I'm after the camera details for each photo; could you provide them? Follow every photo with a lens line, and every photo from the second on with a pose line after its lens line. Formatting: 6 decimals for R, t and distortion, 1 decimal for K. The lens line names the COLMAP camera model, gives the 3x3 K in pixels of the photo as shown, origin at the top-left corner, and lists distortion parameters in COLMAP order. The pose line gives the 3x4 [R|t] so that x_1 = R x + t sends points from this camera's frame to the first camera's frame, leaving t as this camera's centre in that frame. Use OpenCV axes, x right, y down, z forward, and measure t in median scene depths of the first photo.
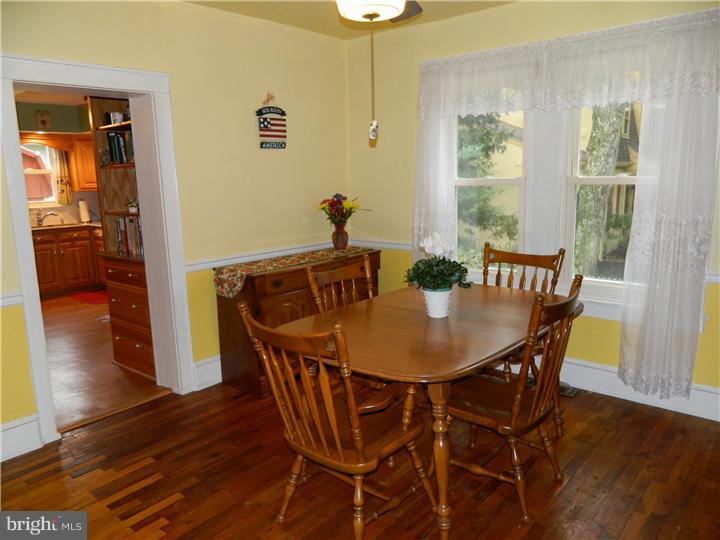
lens RADIAL K [[534.7, 0, 357.6], [0, 534.7, 266.1], [0, 0, 1]] dist [0.010733, -0.000667]
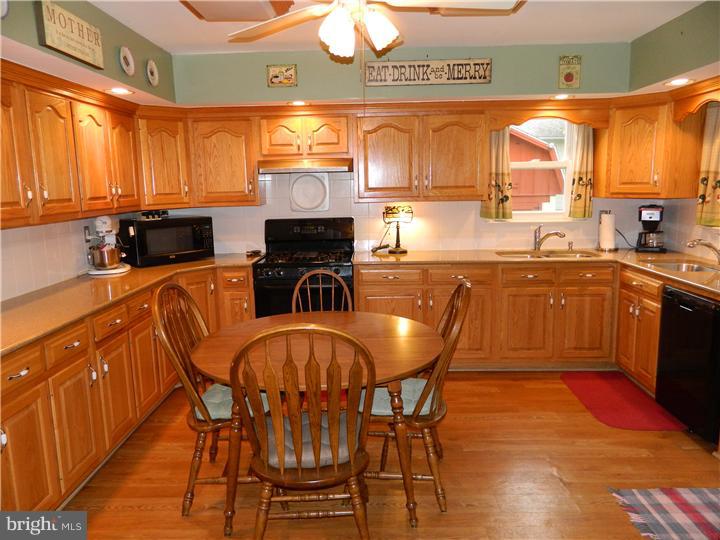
lens RADIAL K [[534.7, 0, 357.6], [0, 534.7, 266.1], [0, 0, 1]] dist [0.010733, -0.000667]
pose [[0.642848, 0.136379, -0.753756, -0.245715], [-0.131888, 0.989034, 0.066466, -0.069752], [0.754554, 0.056684, 0.653785, 0.423595]]
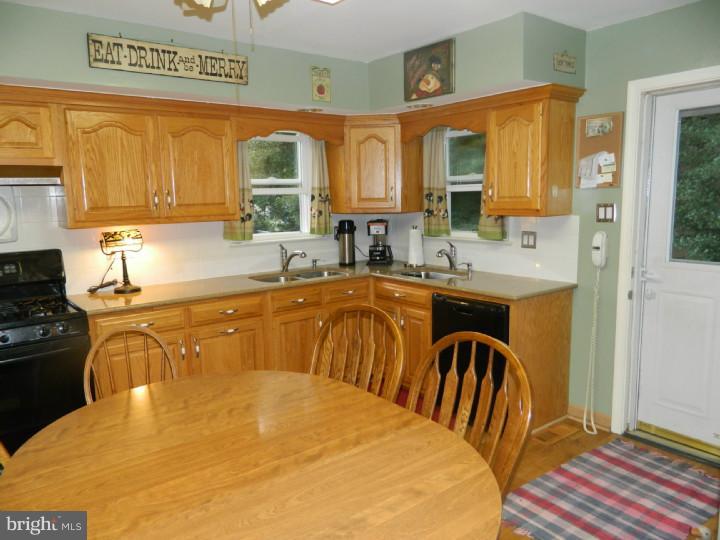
lens RADIAL K [[534.7, 0, 357.6], [0, 534.7, 266.1], [0, 0, 1]] dist [0.010733, -0.000667]
pose [[0.981086, 0.032410, -0.190838, -0.396633], [-0.038514, 0.998856, -0.028360, -0.066387], [0.189701, 0.035174, 0.981212, 0.431472]]
